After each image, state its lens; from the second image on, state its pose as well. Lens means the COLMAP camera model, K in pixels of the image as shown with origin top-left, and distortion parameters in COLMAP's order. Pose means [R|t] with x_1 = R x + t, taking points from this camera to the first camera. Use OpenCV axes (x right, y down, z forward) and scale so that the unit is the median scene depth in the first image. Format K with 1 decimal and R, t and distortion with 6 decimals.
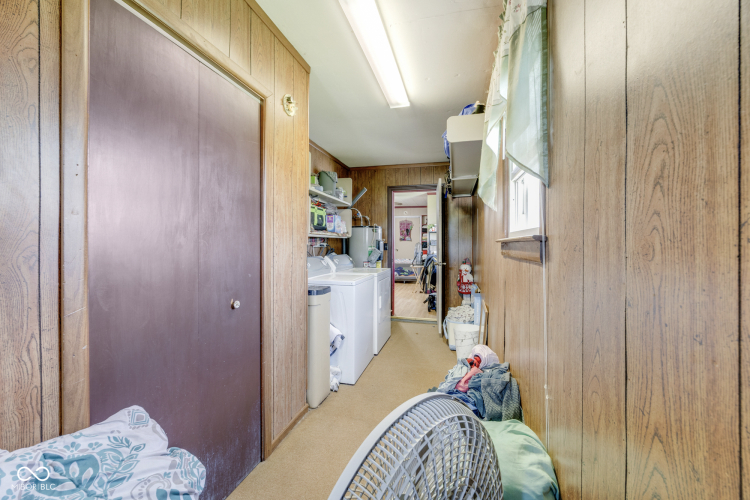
lens RADIAL K [[302.7, 0, 374.3], [0, 302.7, 241.7], [0, 0, 1]] dist [0.001703, 0.000304]
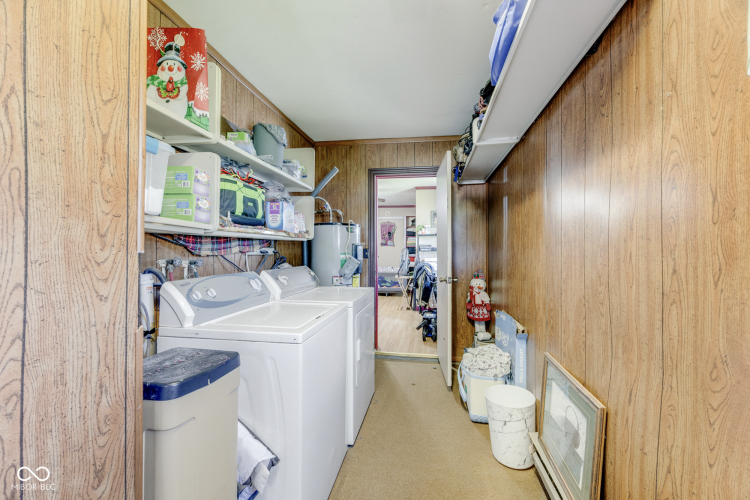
lens RADIAL K [[296.0, 0, 374.2], [0, 296.0, 256.7], [0, 0, 1]] dist [-0.001027, -0.000013]
pose [[0.997258, -0.000875, 0.074003, 0.006046], [-0.001575, 0.999453, 0.033039, 0.000852], [-0.073992, -0.033065, 0.996711, 0.332178]]
